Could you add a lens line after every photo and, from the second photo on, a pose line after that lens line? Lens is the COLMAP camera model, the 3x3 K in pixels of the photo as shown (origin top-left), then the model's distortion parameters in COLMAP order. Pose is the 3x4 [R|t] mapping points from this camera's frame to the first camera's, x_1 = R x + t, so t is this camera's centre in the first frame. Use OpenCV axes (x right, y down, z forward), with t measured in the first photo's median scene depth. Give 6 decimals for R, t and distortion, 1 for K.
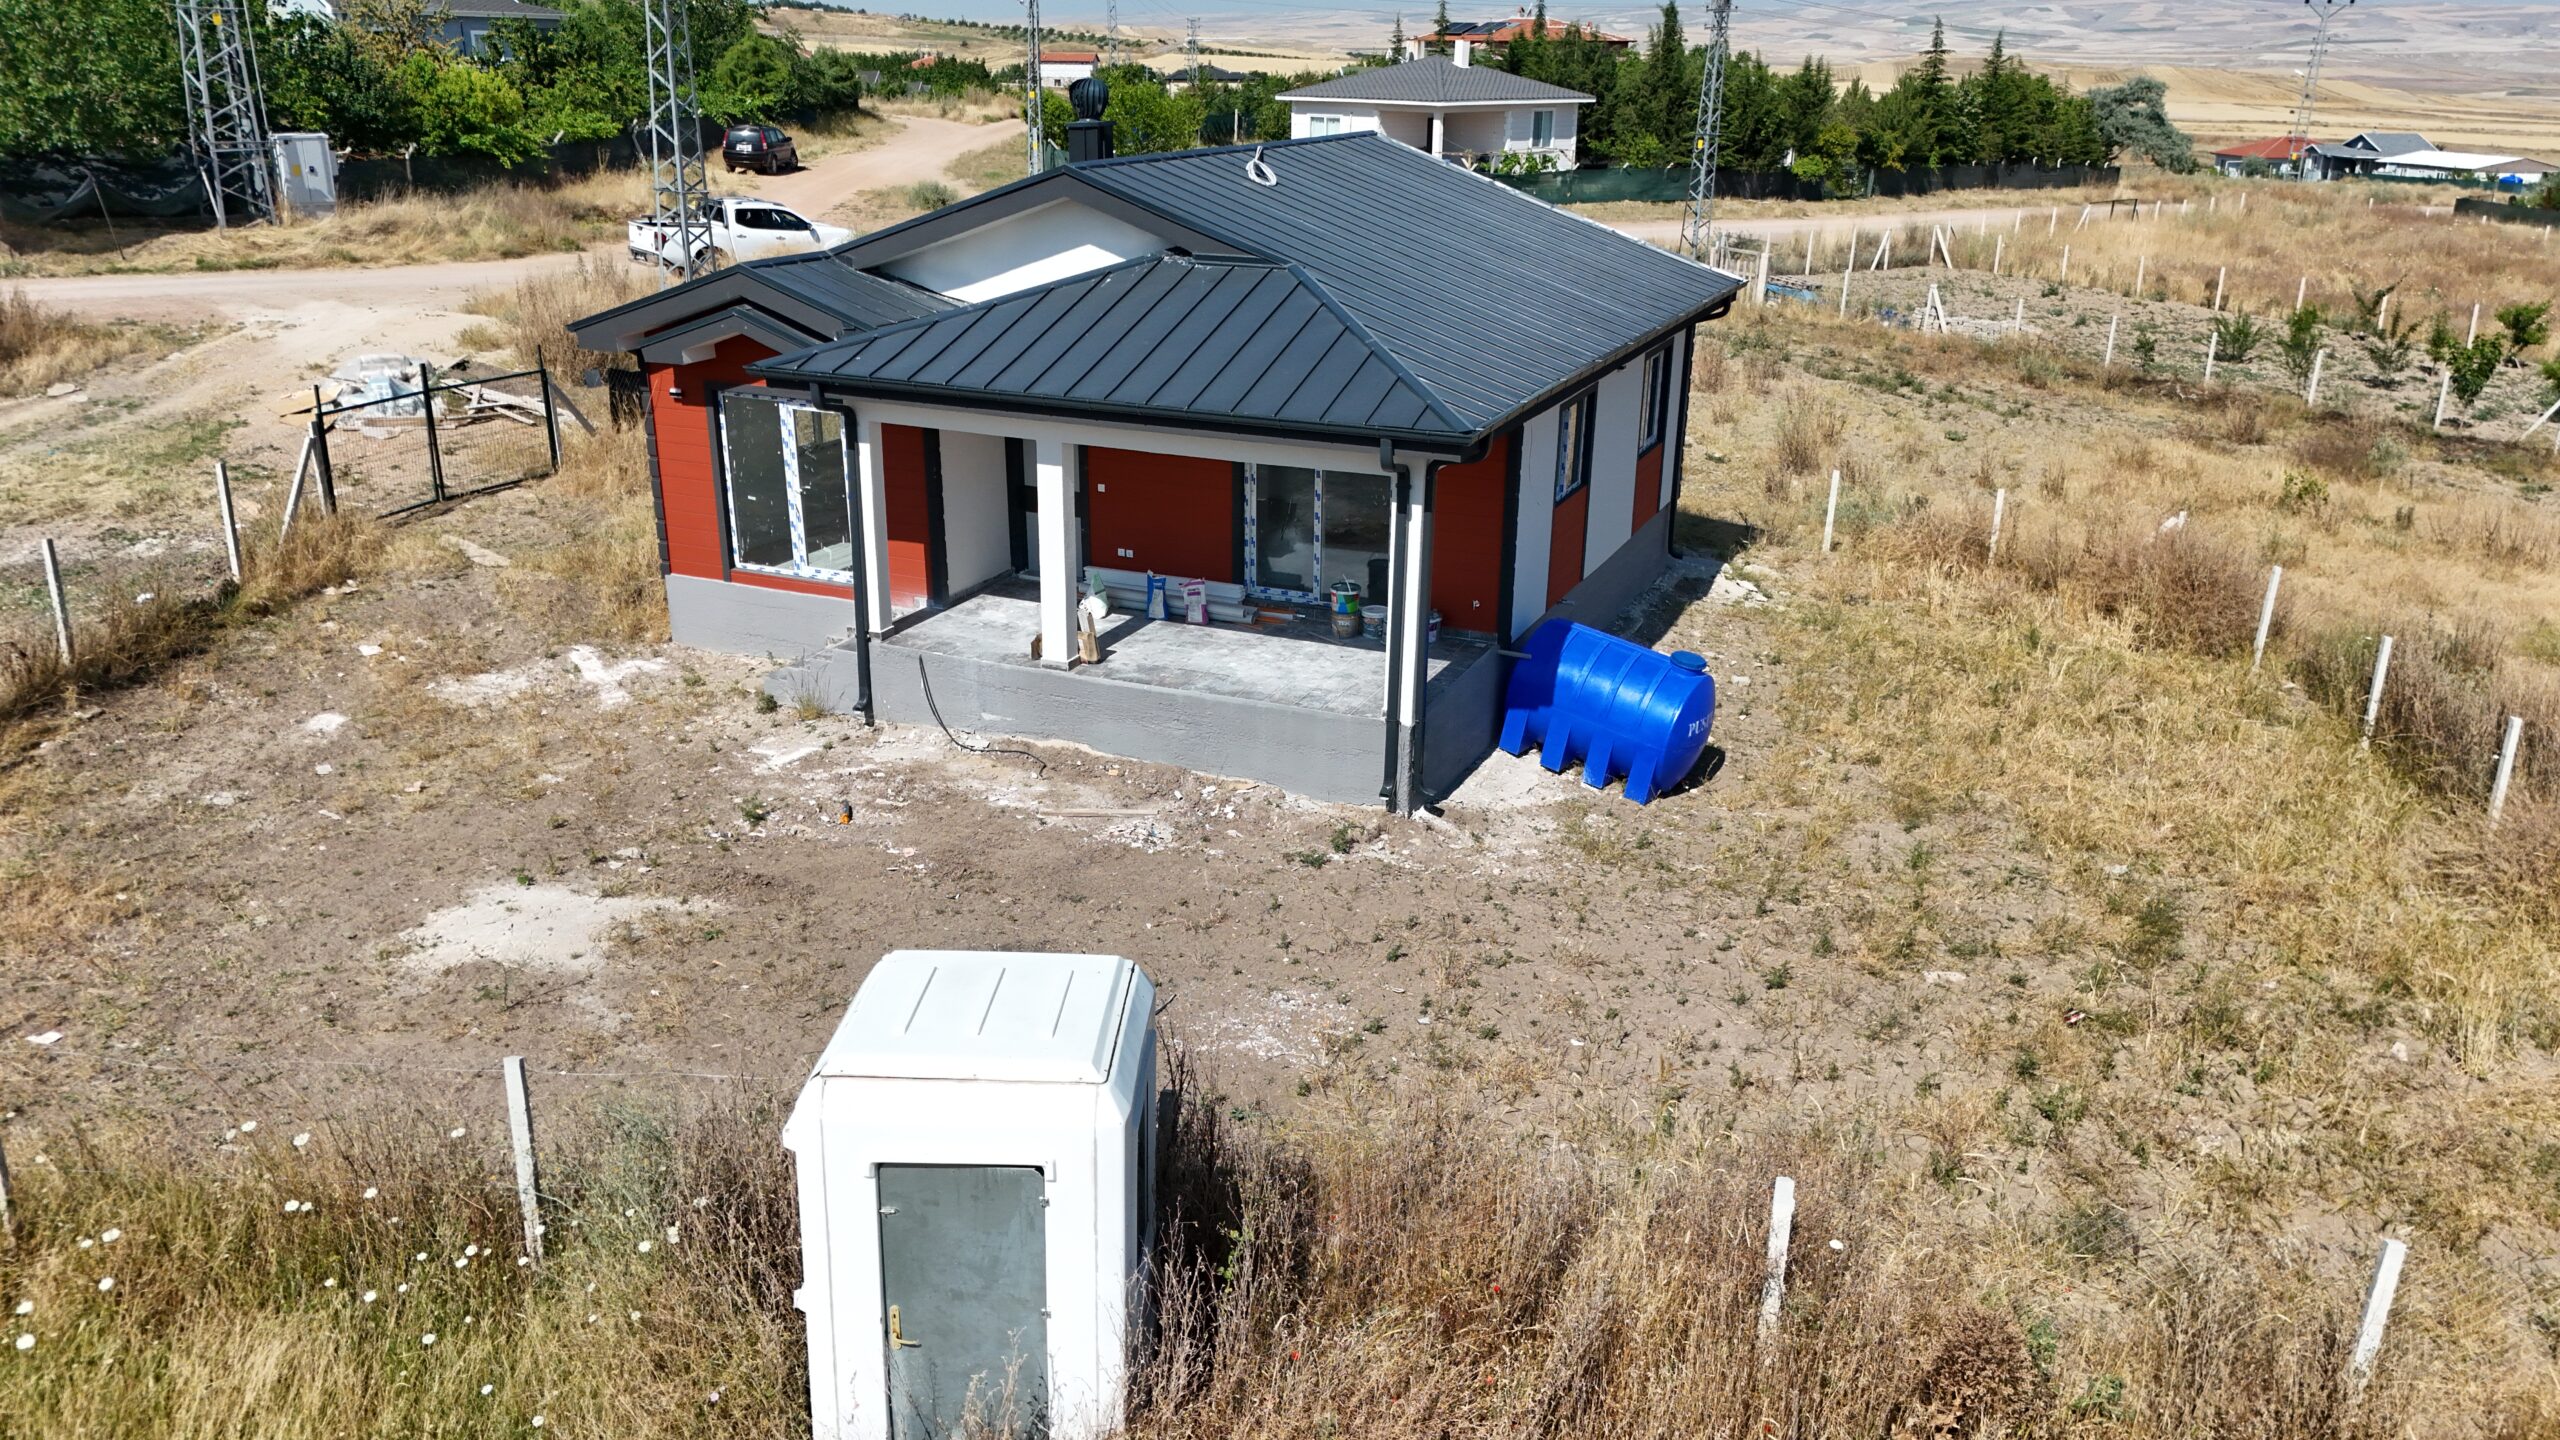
lens RADIAL K [[1890.6, 0, 1280.0], [0, 1890.6, 720.0], [0, 0, 1]] dist [0.113573, -0.139864]
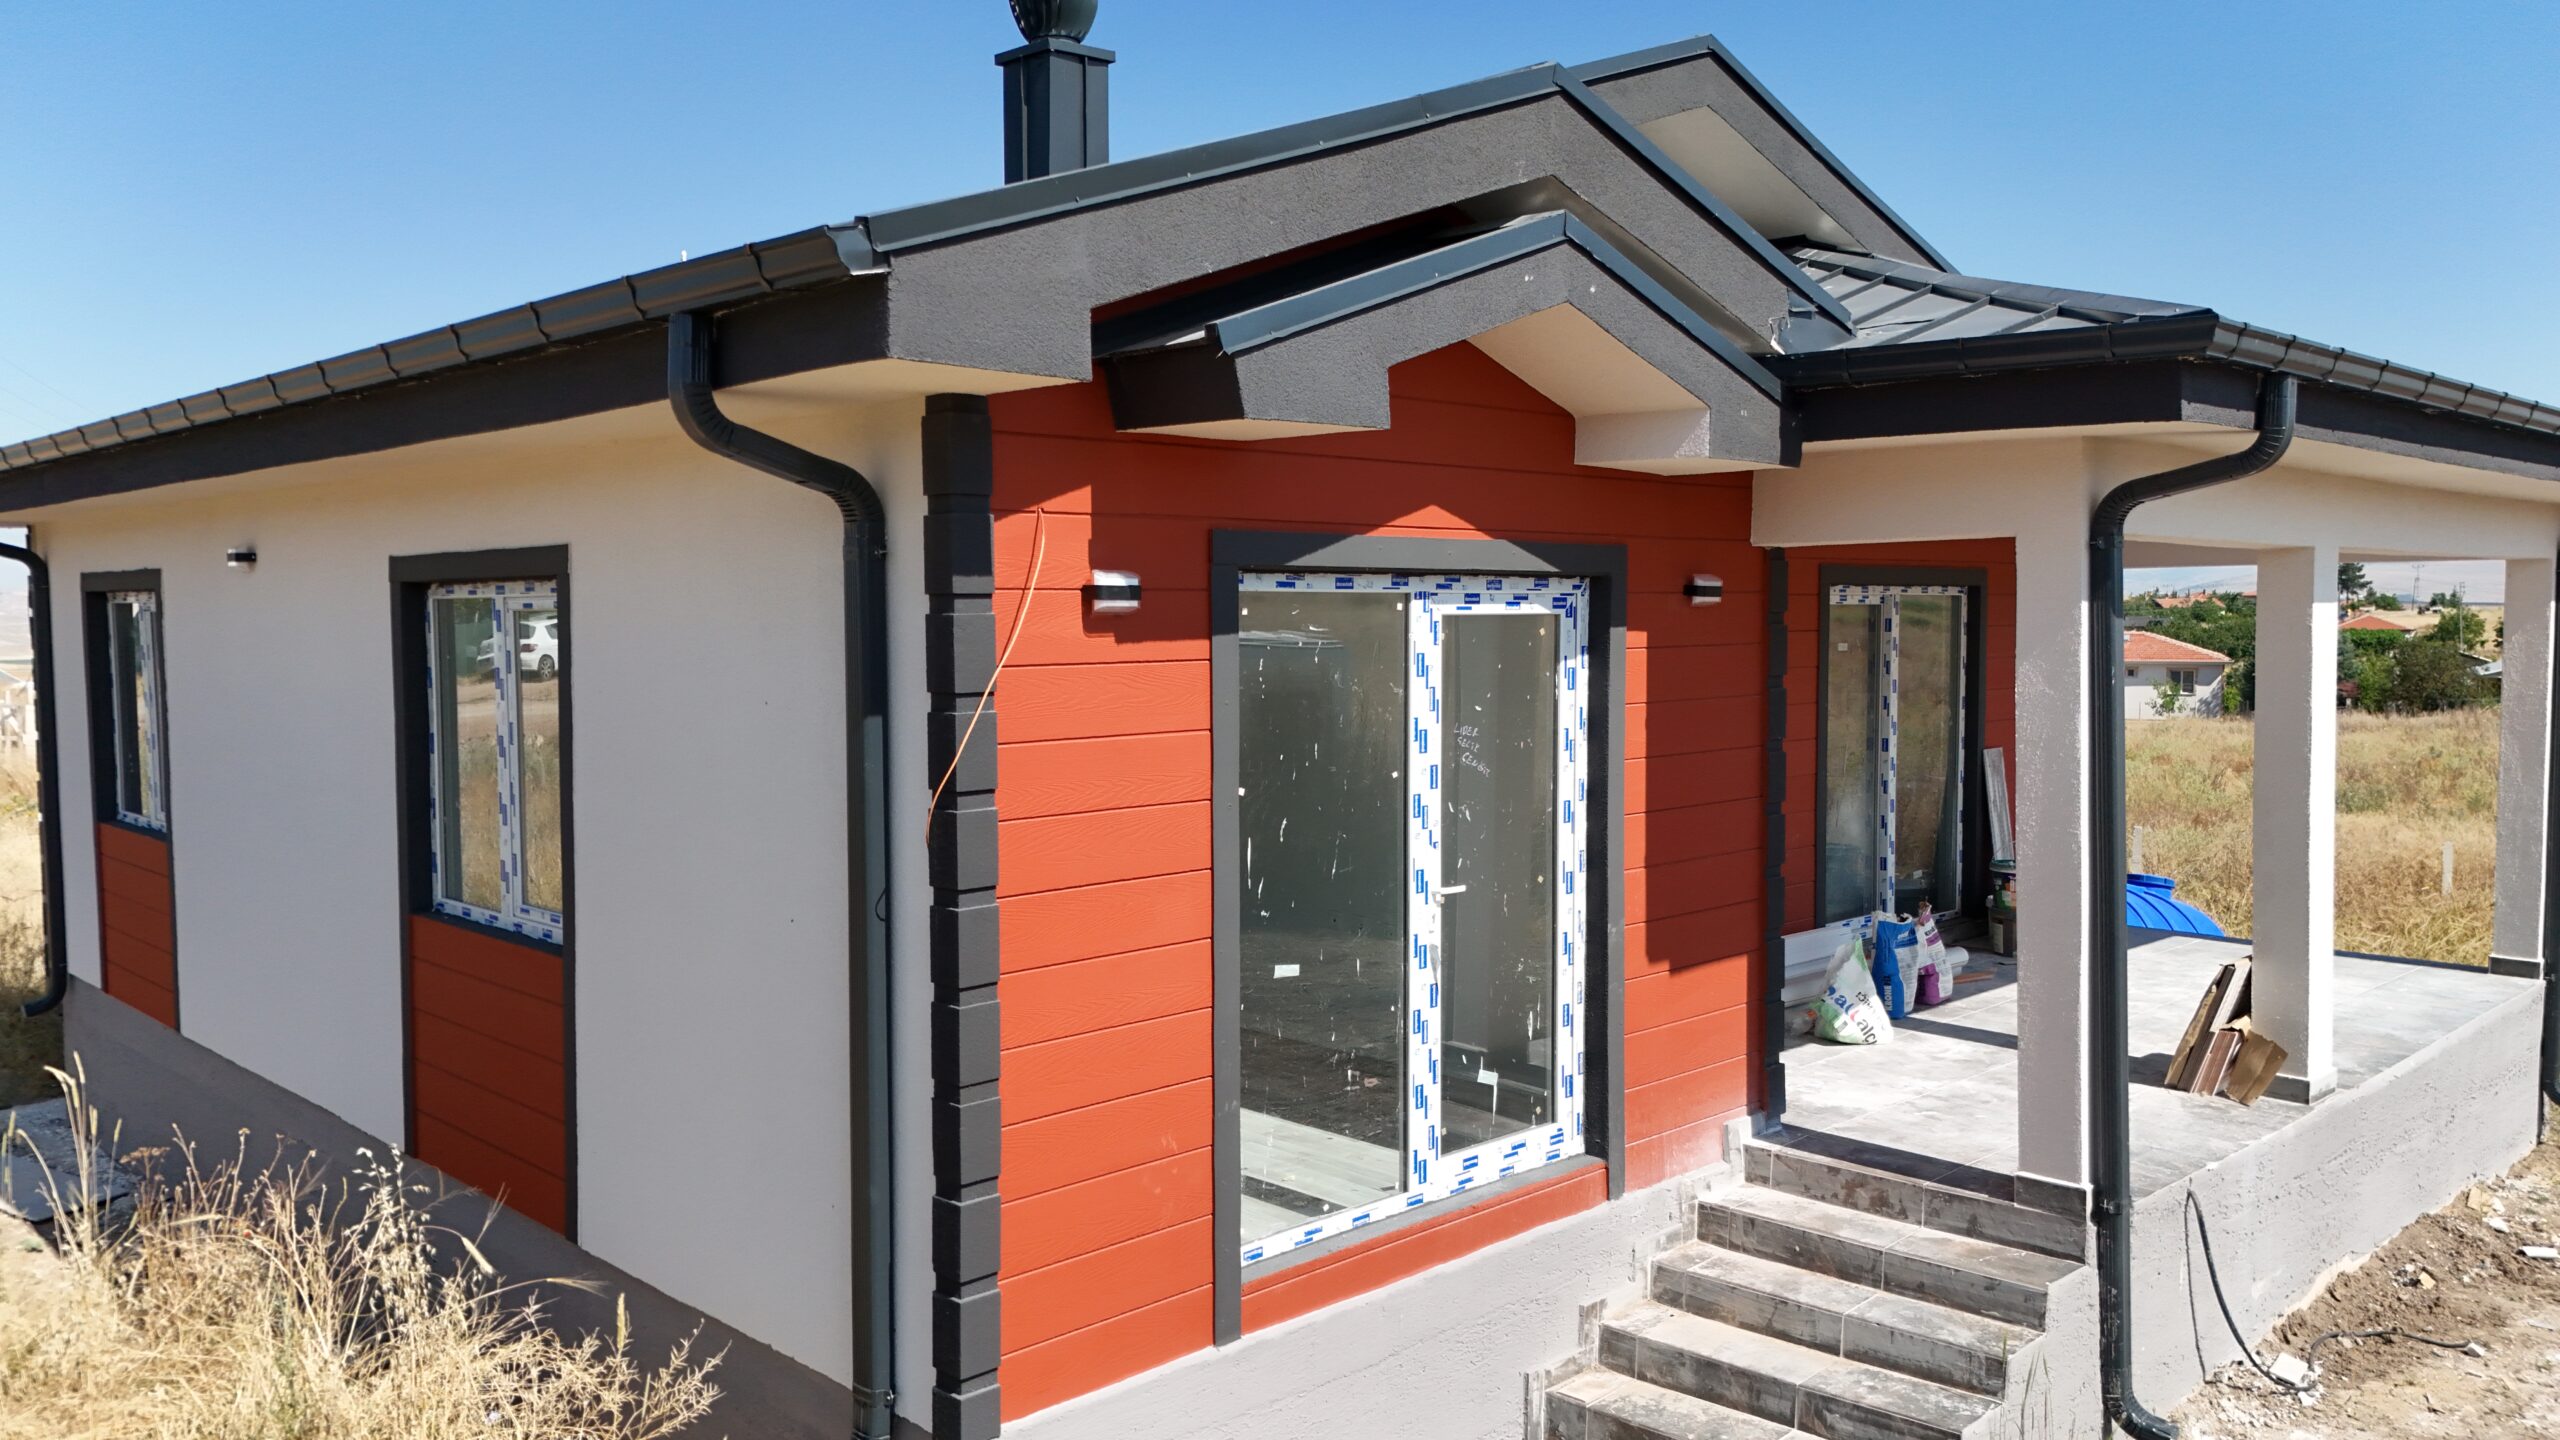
lens RADIAL K [[1890.6, 0, 1280.0], [0, 1890.6, 720.0], [0, 0, 1]] dist [0.113573, -0.139864]
pose [[0.371662, -0.062299, 0.926275, -0.554076], [0.321046, 0.944812, -0.065272, -0.141318], [-0.871089, 0.321636, 0.371151, 0.951758]]
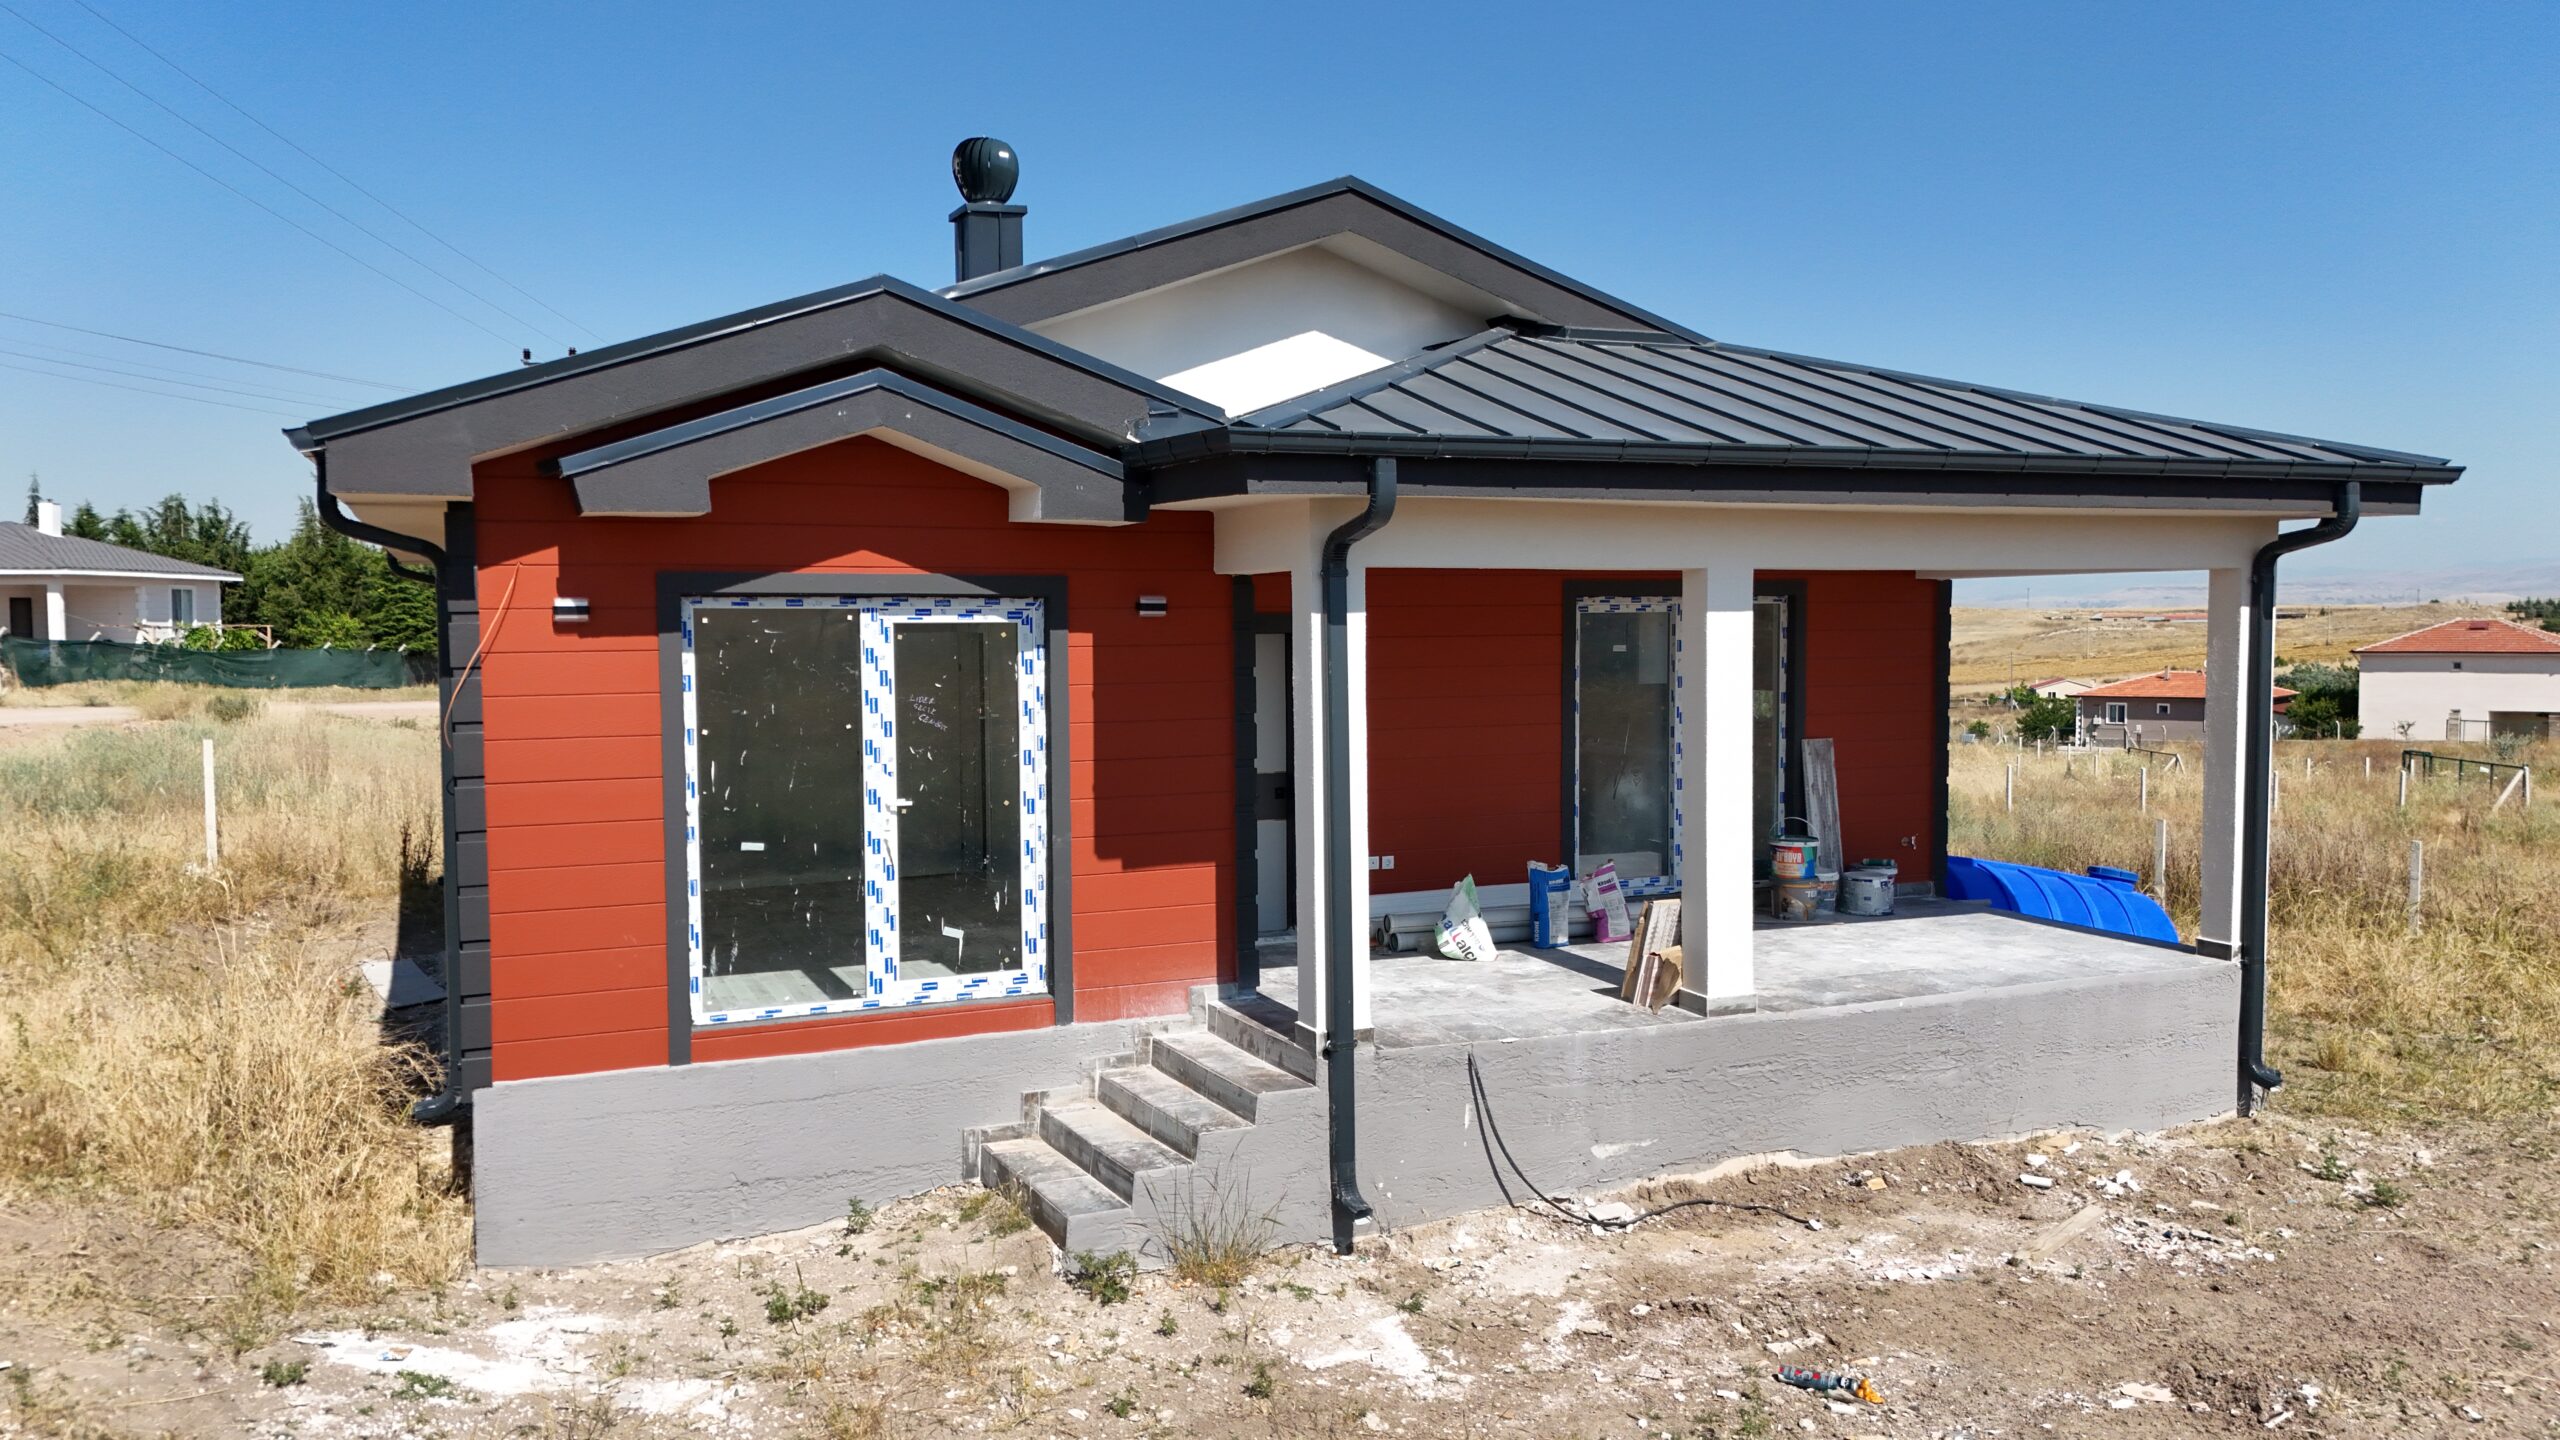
lens RADIAL K [[1884.5, 0, 1280.0], [0, 1884.5, 720.0], [0, 0, 1]] dist [0.092531, -0.094540]
pose [[0.678963, -0.052567, 0.732288, -0.538411], [0.258718, 0.950581, -0.171640, -0.043029], [-0.687077, 0.305993, 0.659009, 0.675857]]
